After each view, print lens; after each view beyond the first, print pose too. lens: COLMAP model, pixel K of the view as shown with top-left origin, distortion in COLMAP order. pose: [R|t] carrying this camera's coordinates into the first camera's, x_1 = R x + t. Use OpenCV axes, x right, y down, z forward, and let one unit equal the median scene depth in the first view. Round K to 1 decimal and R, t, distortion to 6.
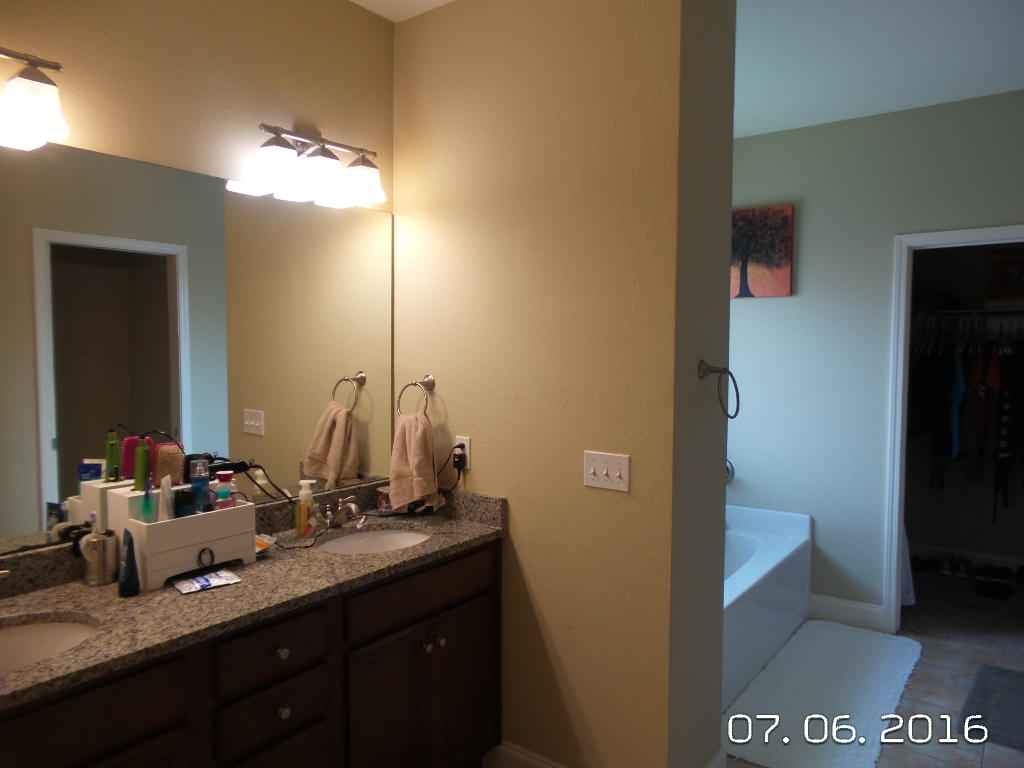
lens RADIAL K [[703.9, 0, 513.7], [0, 703.9, 388.5], [0, 0, 1]] dist [-0.018423, 0.008940]
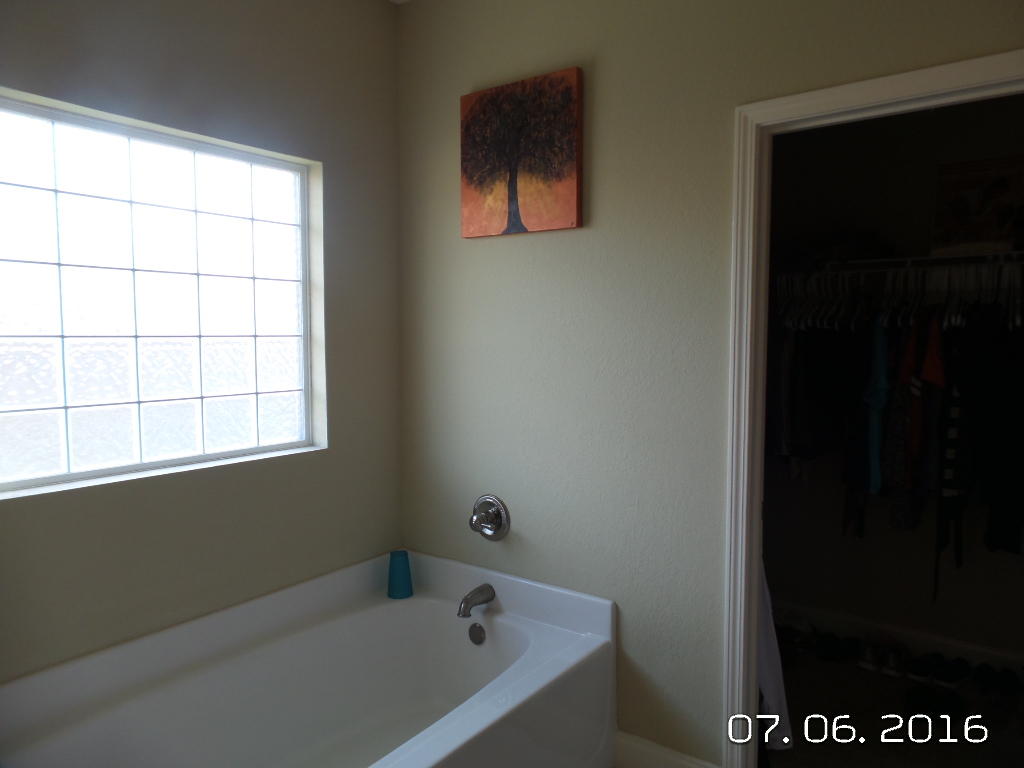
lens RADIAL K [[696.7, 0, 531.7], [0, 696.7, 386.1], [0, 0, 1]] dist [0.002847, 0.002615]
pose [[0.999951, -0.003301, 0.009382, 0.535737], [0.003111, 0.999792, 0.020164, -0.017791], [-0.009446, -0.020134, 0.999753, 0.641296]]
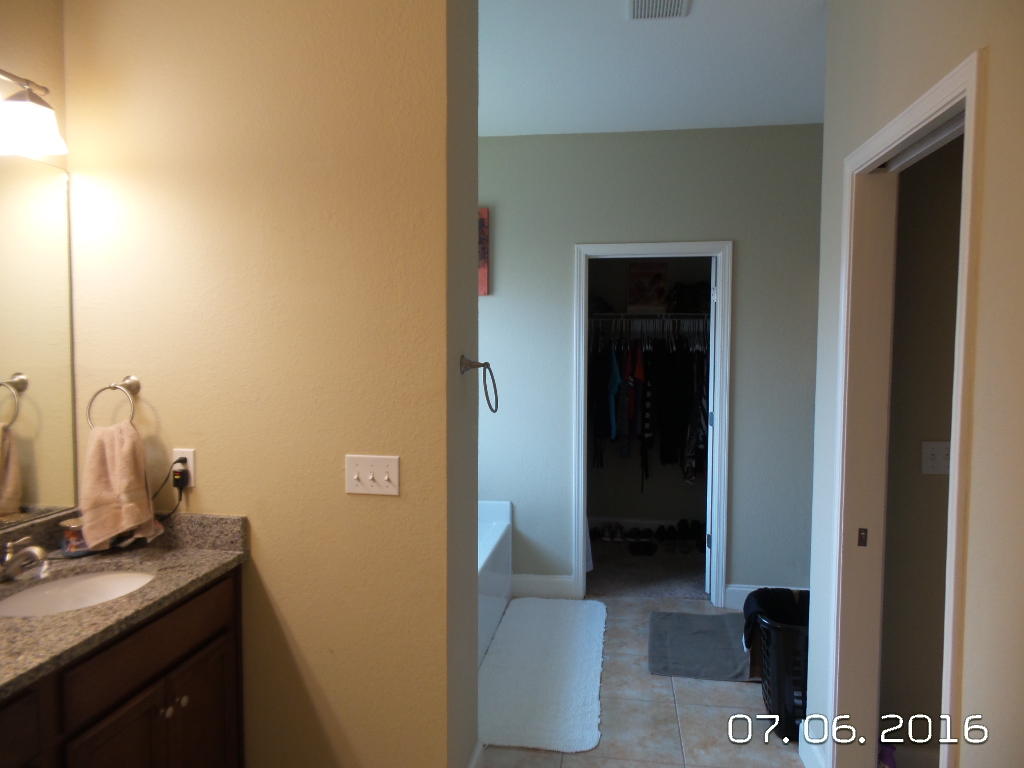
lens RADIAL K [[703.9, 0, 513.7], [0, 703.9, 388.5], [0, 0, 1]] dist [-0.018423, 0.008940]
pose [[0.876873, -0.026521, 0.479991, -0.125316], [0.026063, 0.999631, 0.007619, 0.001013], [-0.480016, 0.005829, 0.877240, 0.084983]]
